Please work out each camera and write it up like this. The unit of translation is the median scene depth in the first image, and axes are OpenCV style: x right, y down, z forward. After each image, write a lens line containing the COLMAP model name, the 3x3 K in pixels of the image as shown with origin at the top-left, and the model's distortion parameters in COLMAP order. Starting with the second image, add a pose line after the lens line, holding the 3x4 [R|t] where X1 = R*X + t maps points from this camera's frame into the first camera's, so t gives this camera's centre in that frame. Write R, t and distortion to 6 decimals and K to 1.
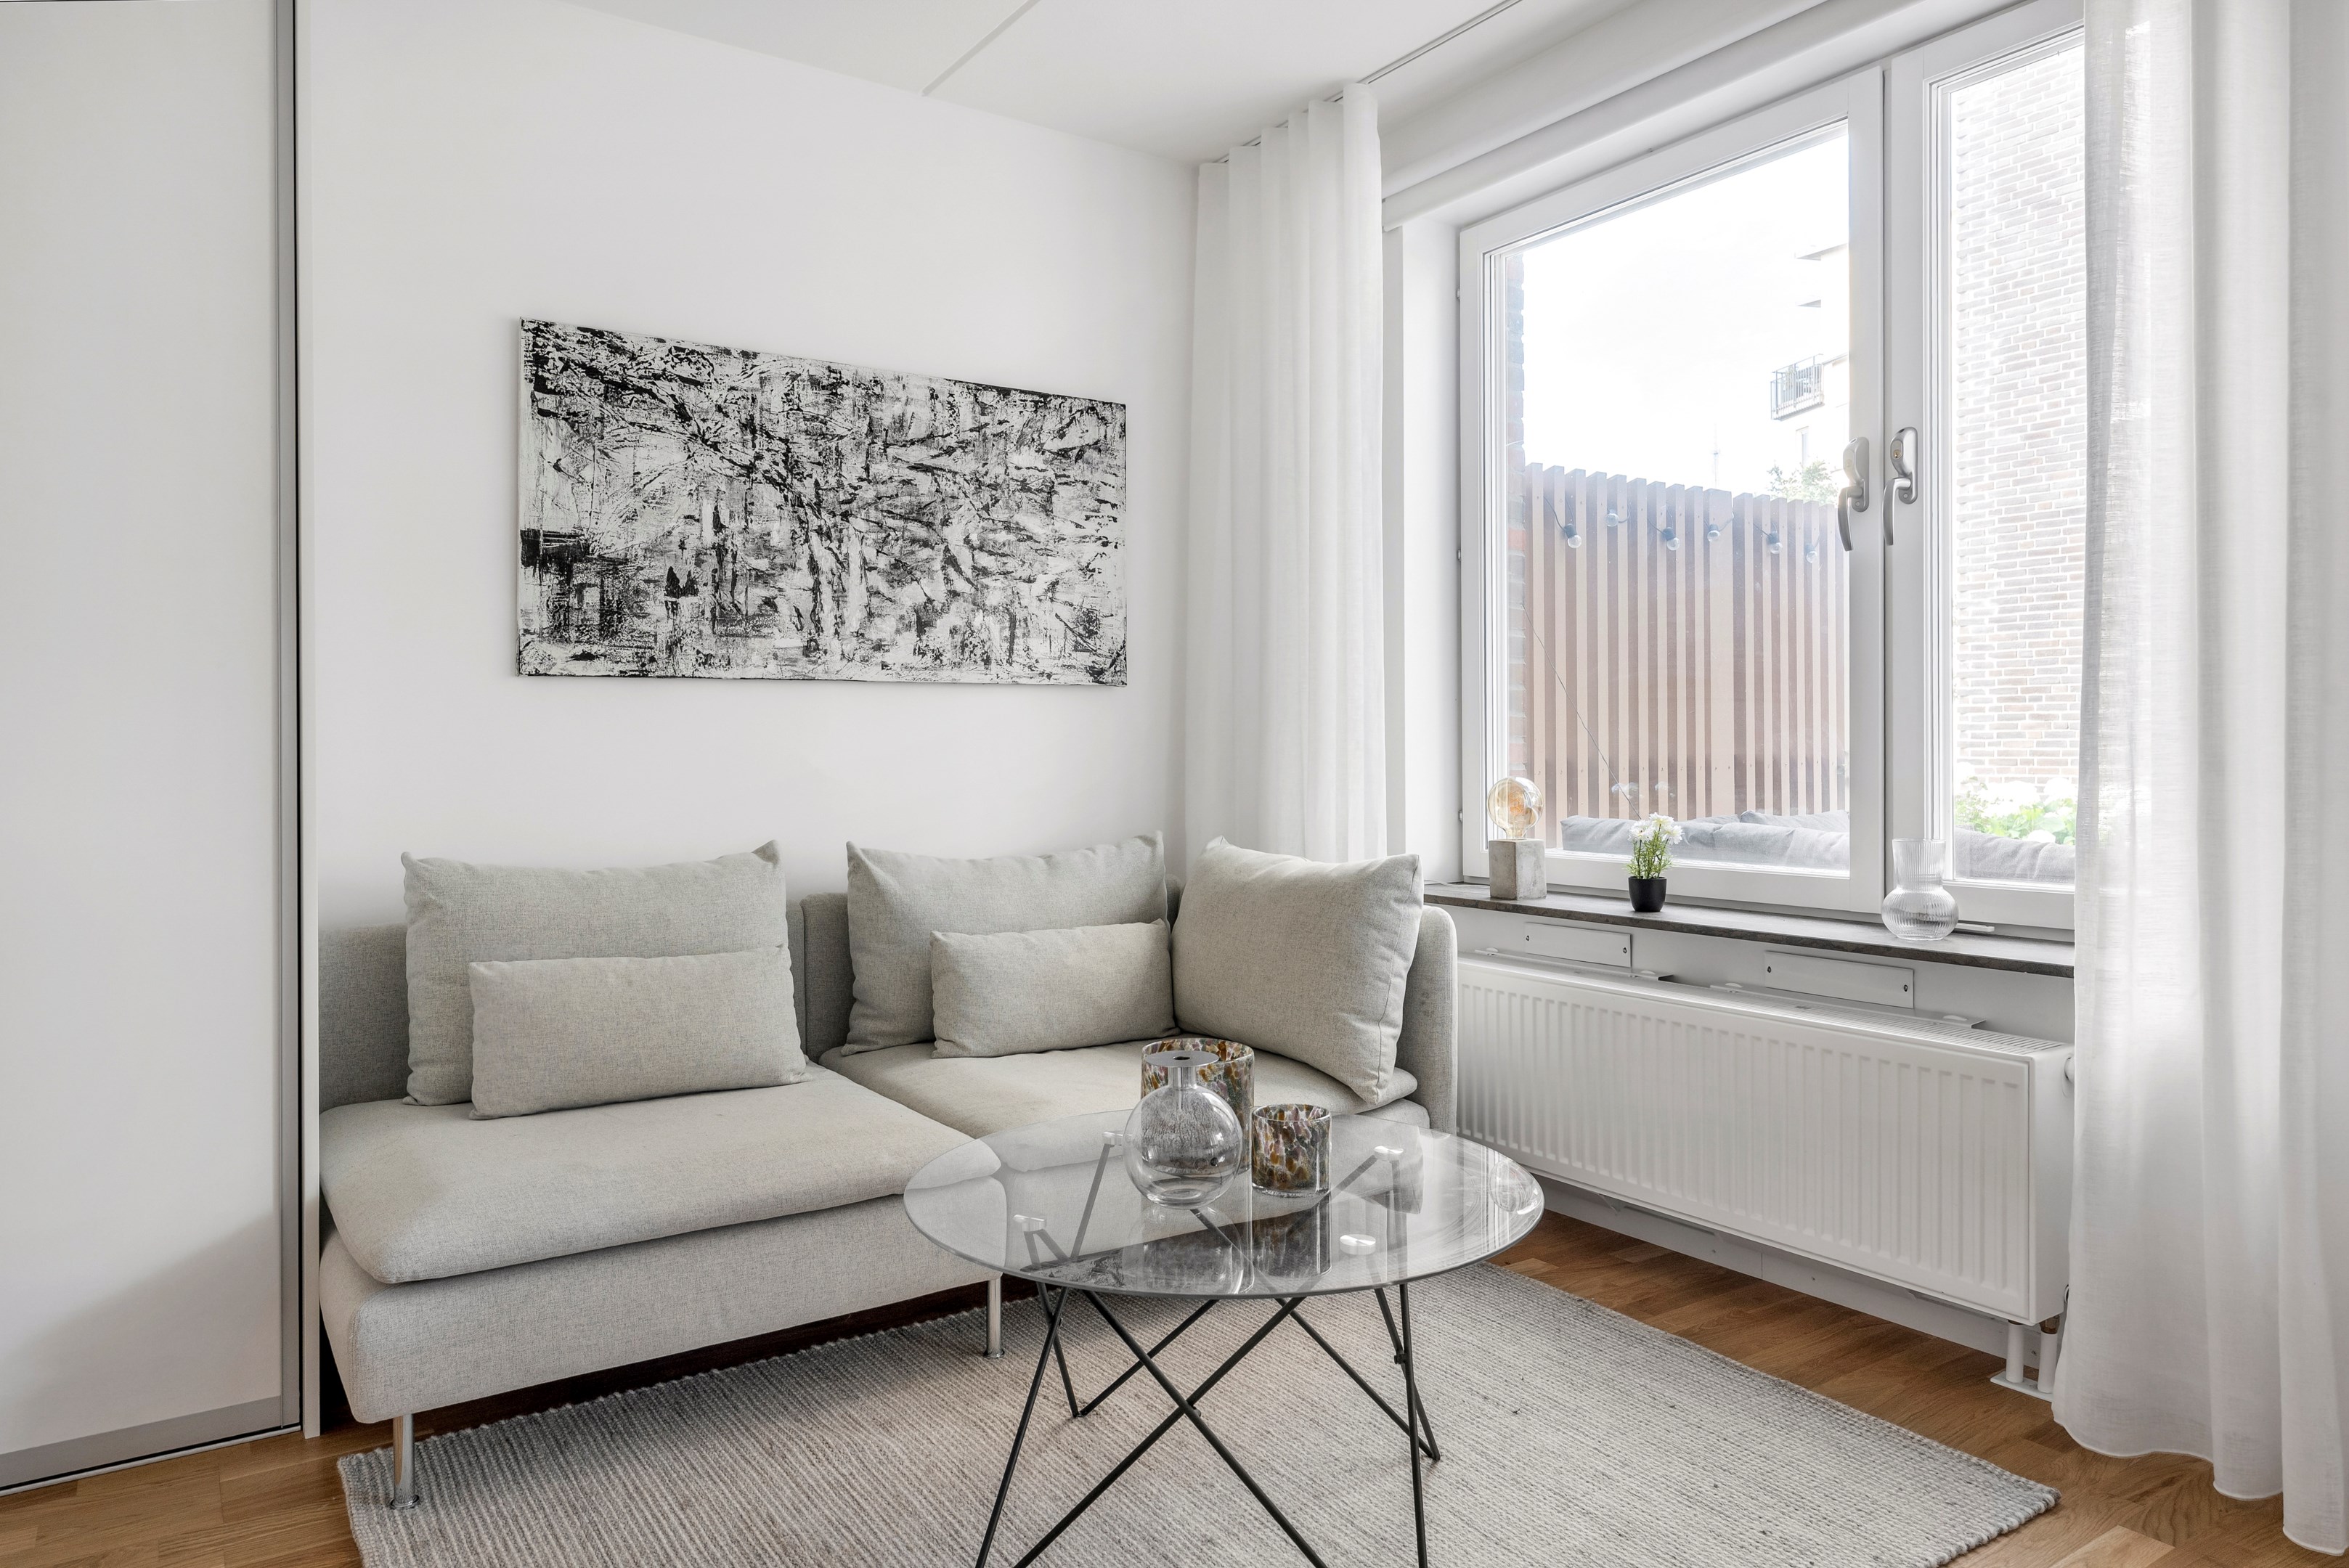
lens RADIAL K [[1481.3, 0, 1161.3], [0, 1481.3, 763.9], [0, 0, 1]] dist [-0.011846, 0.005311]
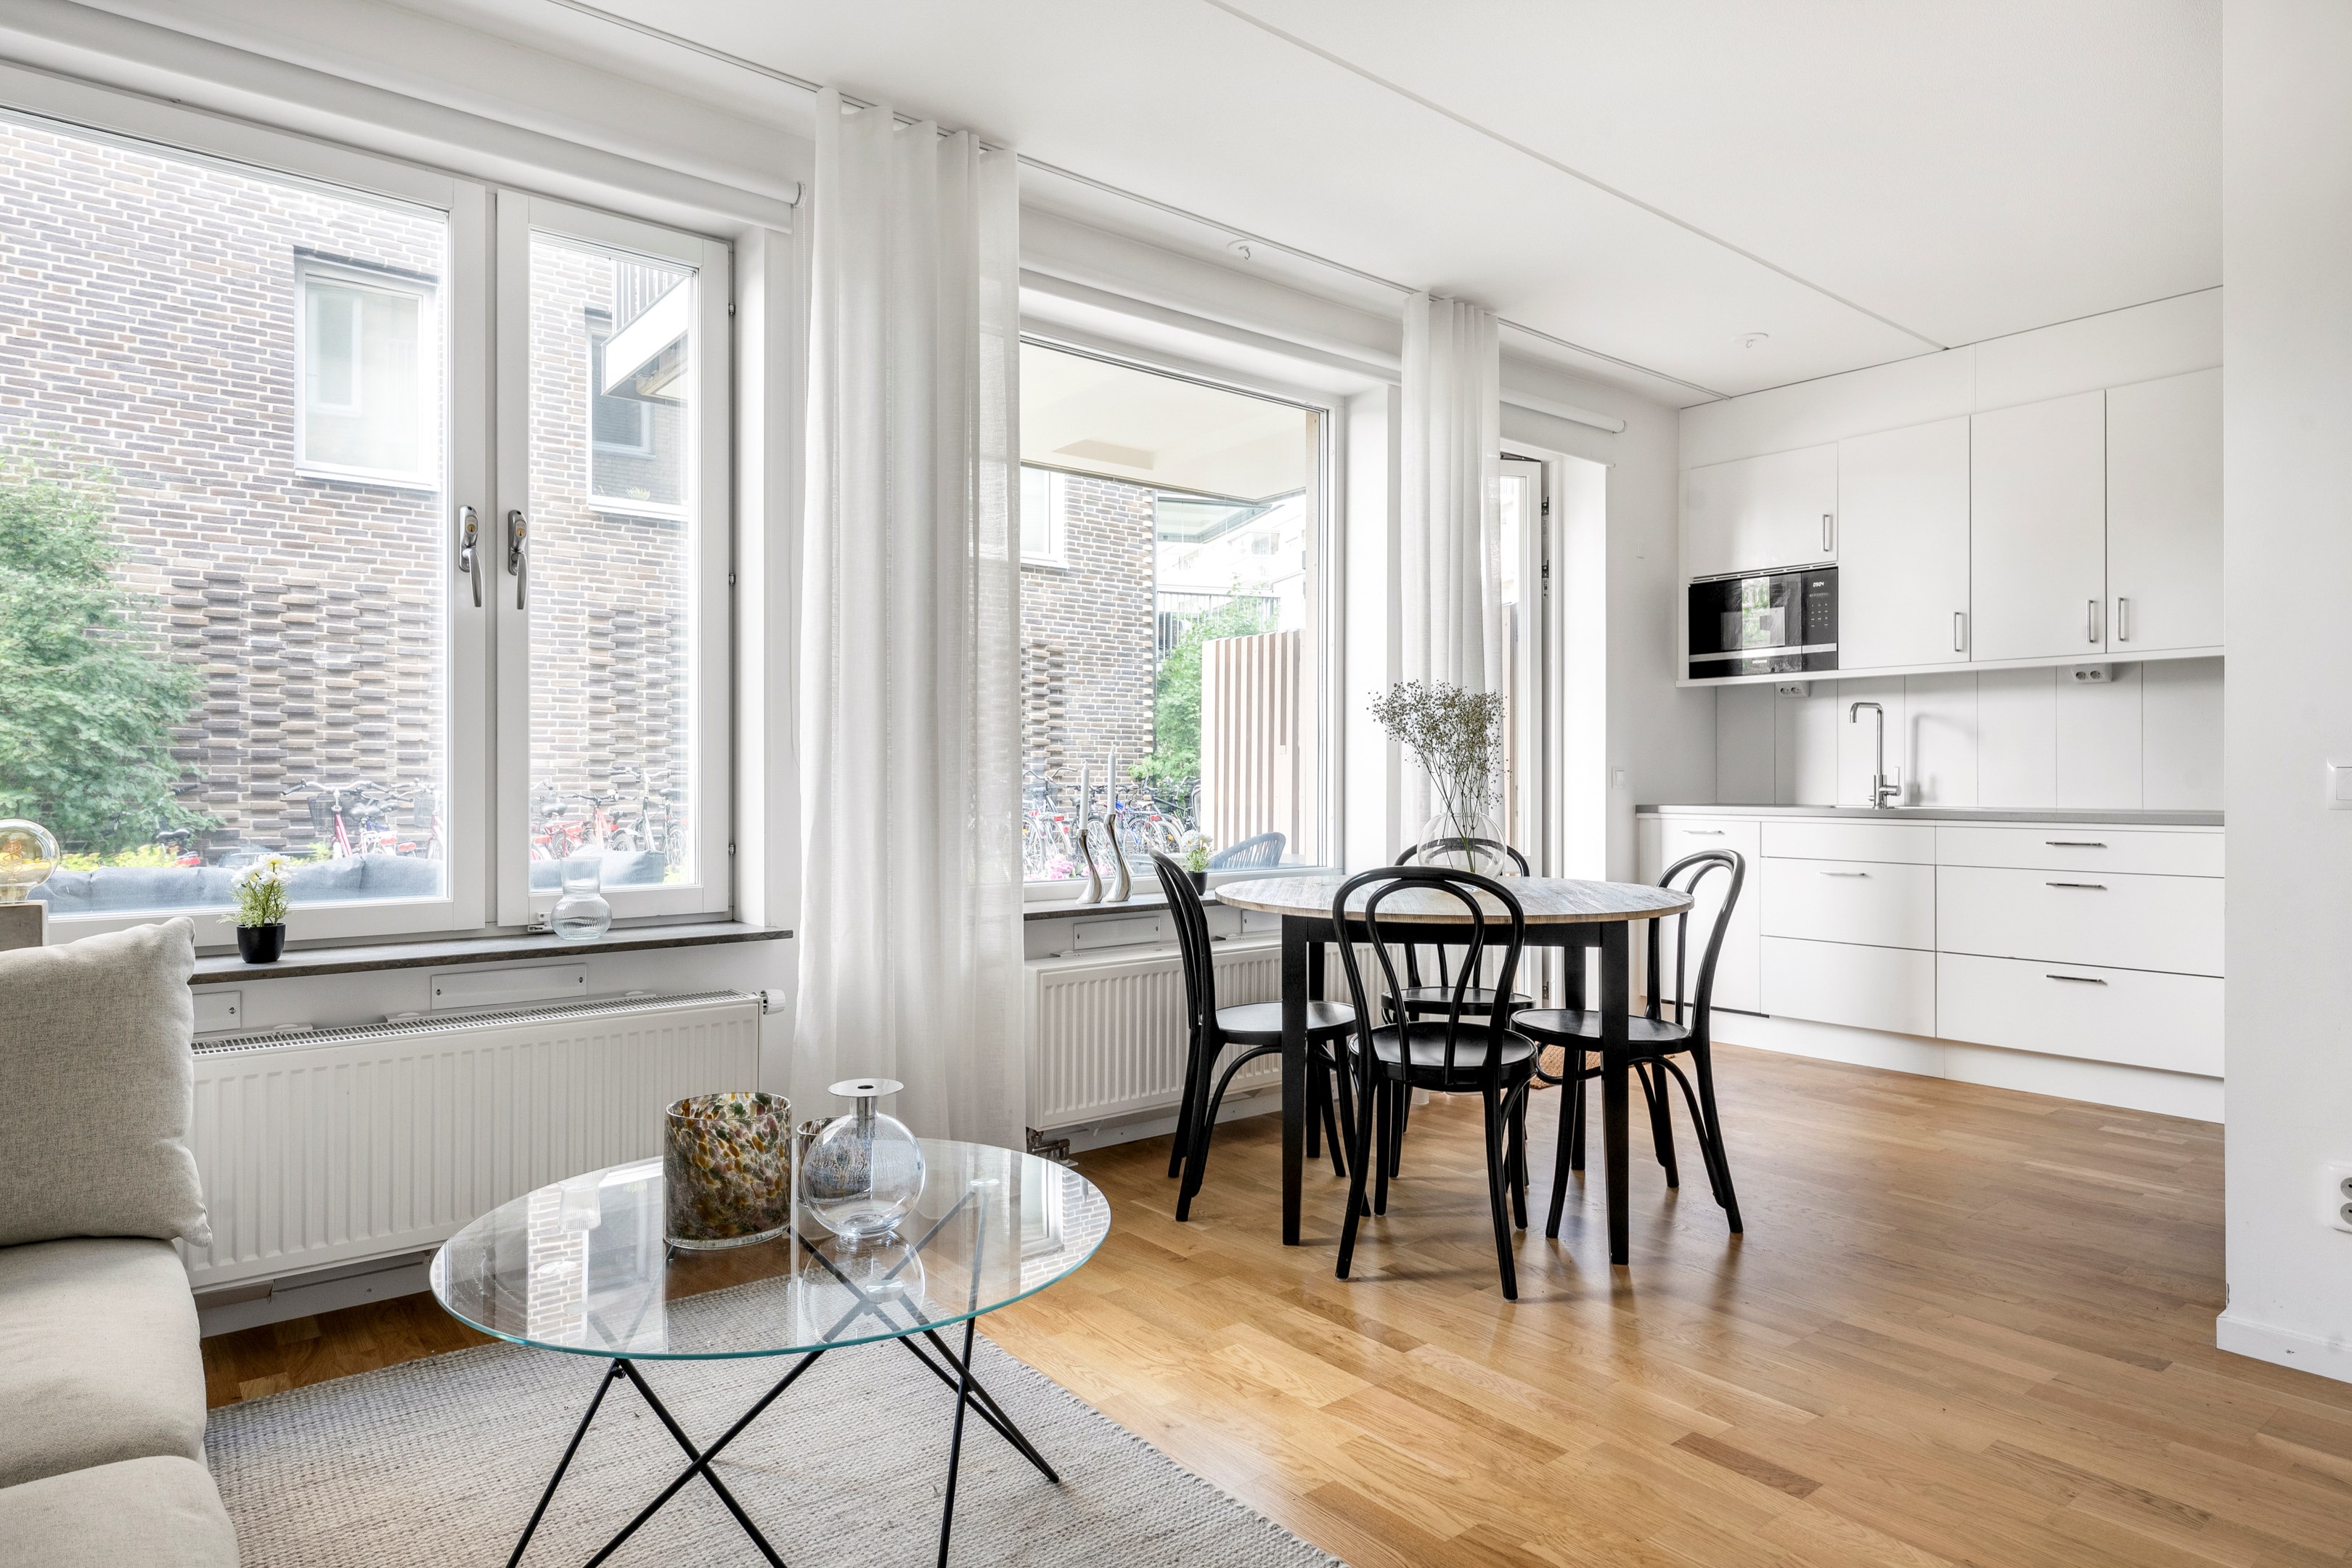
lens RADIAL K [[1333.5, 0, 1189.3], [0, 1333.5, 785.6], [0, 0, 1]] dist [-0.003036, -0.002271]
pose [[-0.082905, -0.000892, 0.996557, -0.501955], [0.011830, 0.999928, 0.001879, -0.003456], [-0.996487, 0.011945, -0.082888, 0.467657]]
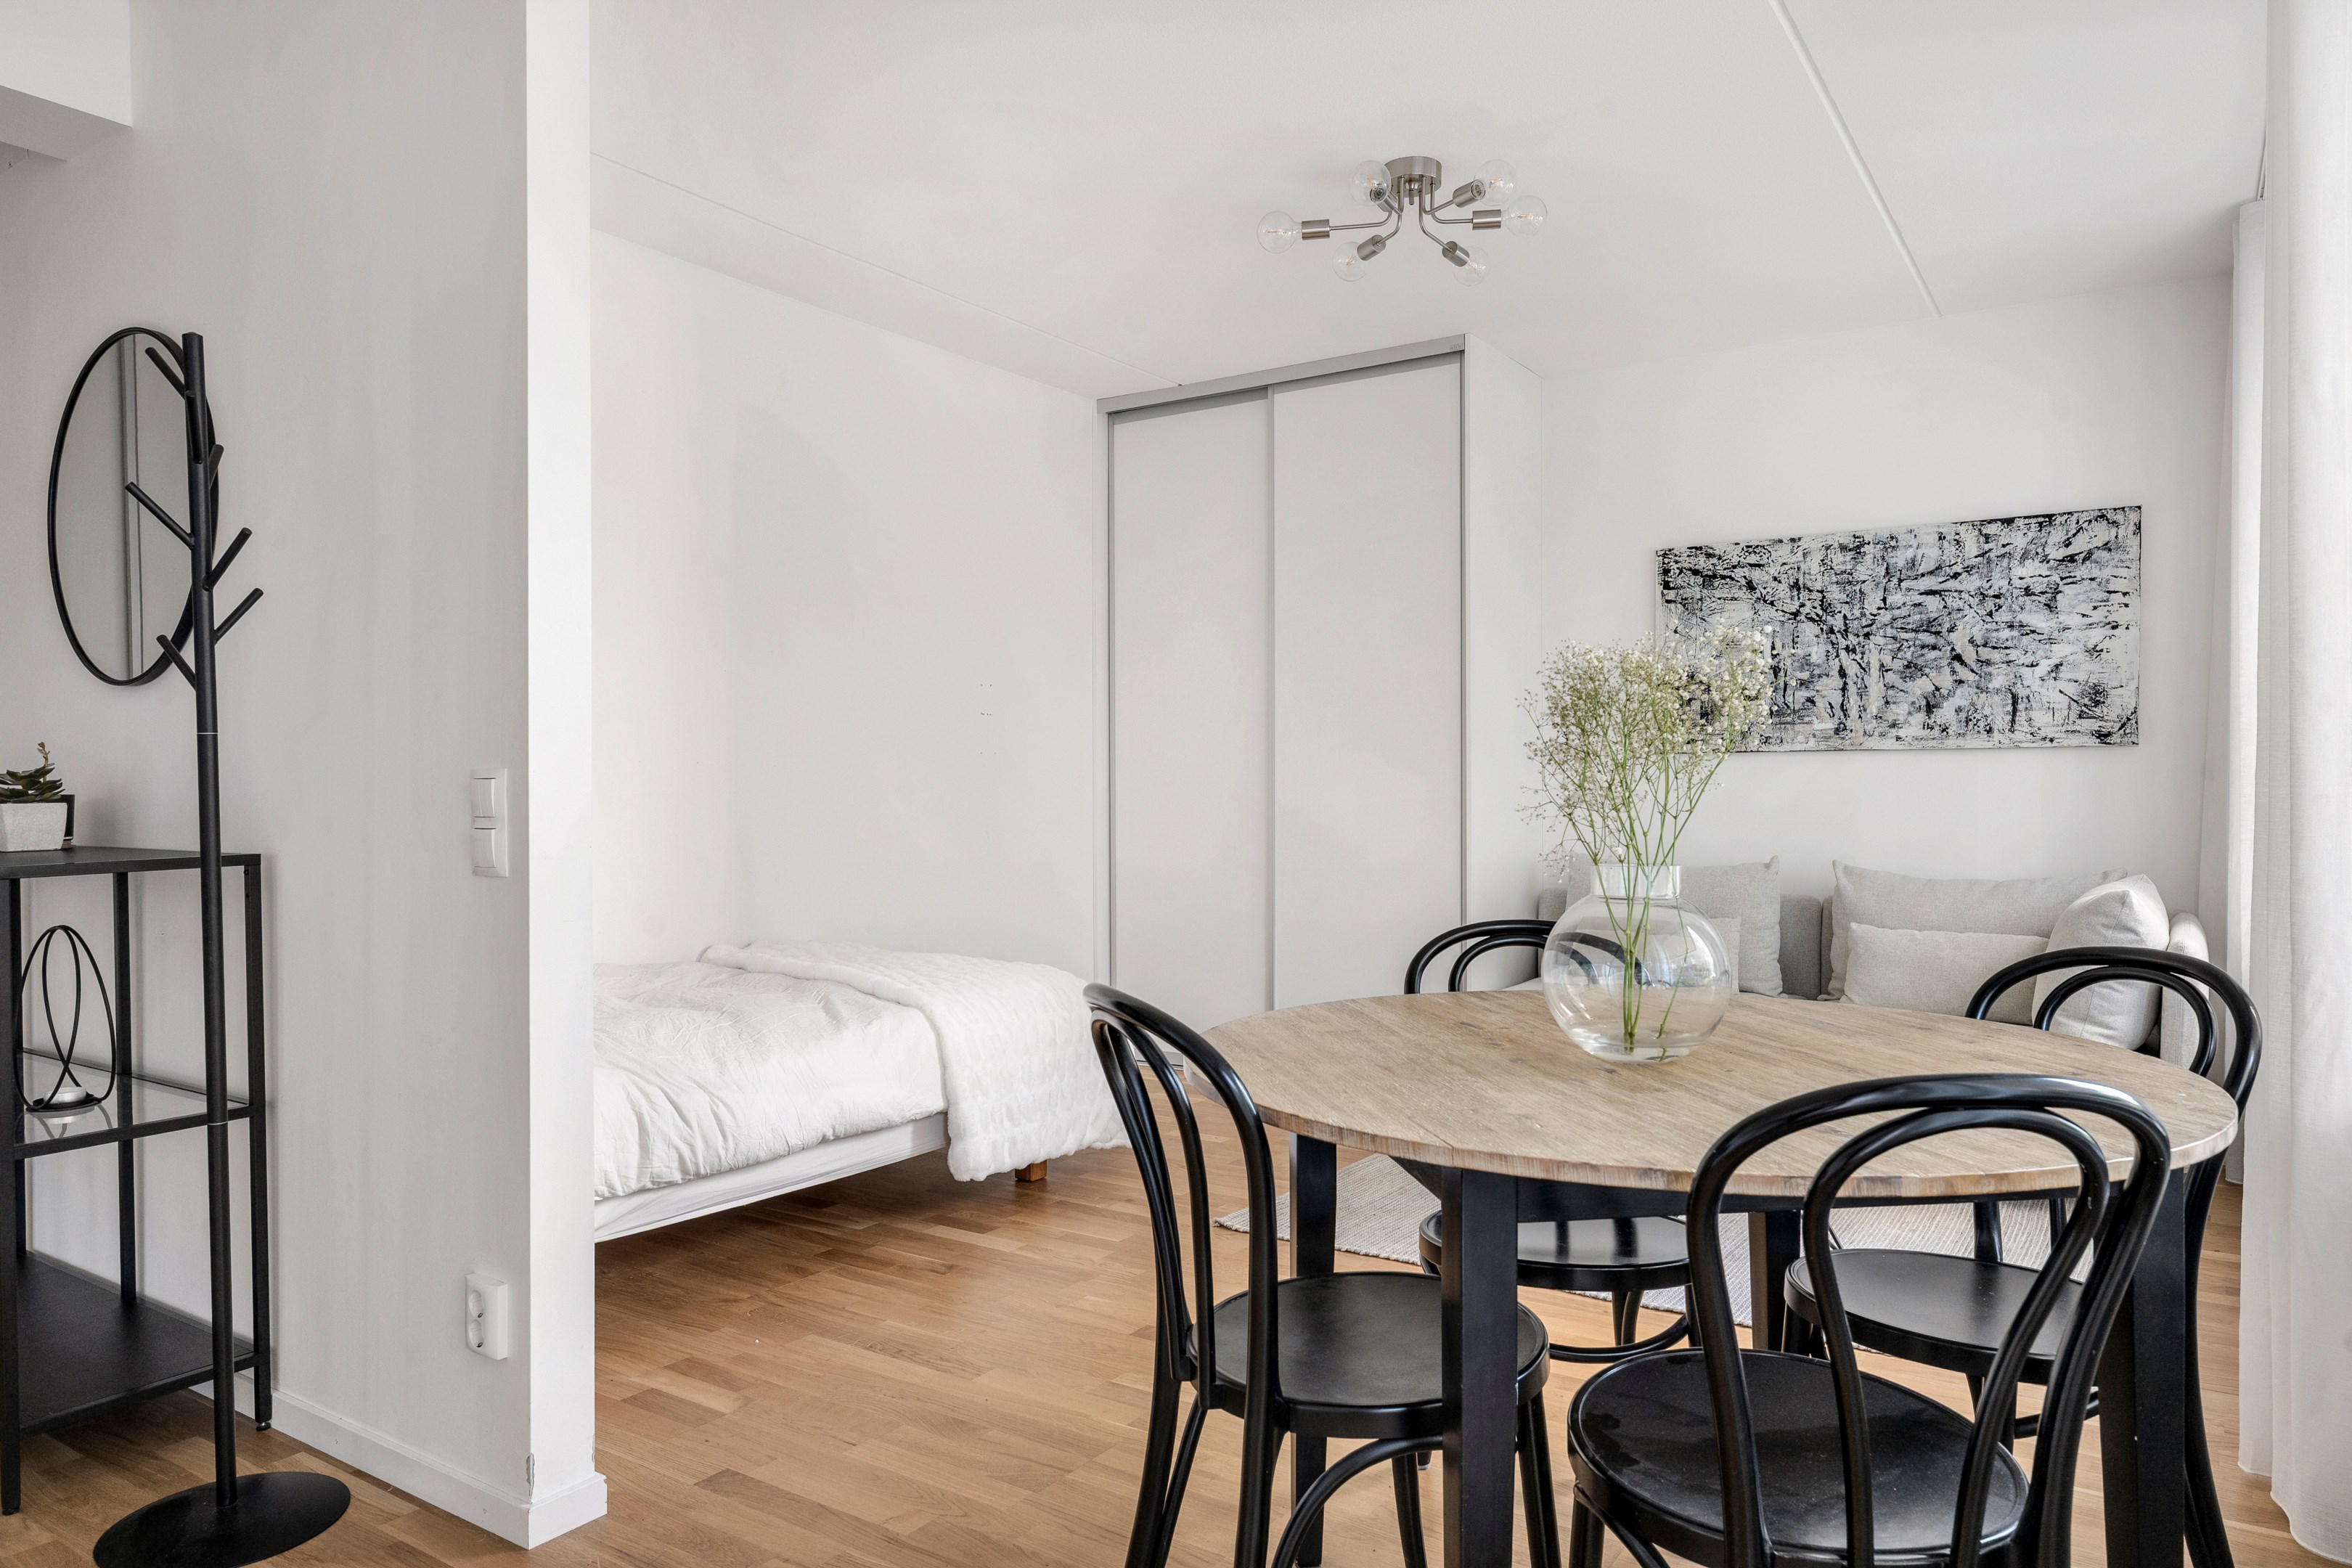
lens RADIAL K [[1483.4, 0, 1159.5], [0, 1483.4, 789.5], [0, 0, 1]] dist [-0.011846, 0.005311]
pose [[0.368502, 0.006893, -0.929601, 0.886450], [-0.009621, 0.999947, 0.003601, -0.016635], [0.929577, 0.007617, 0.368549, -0.172042]]
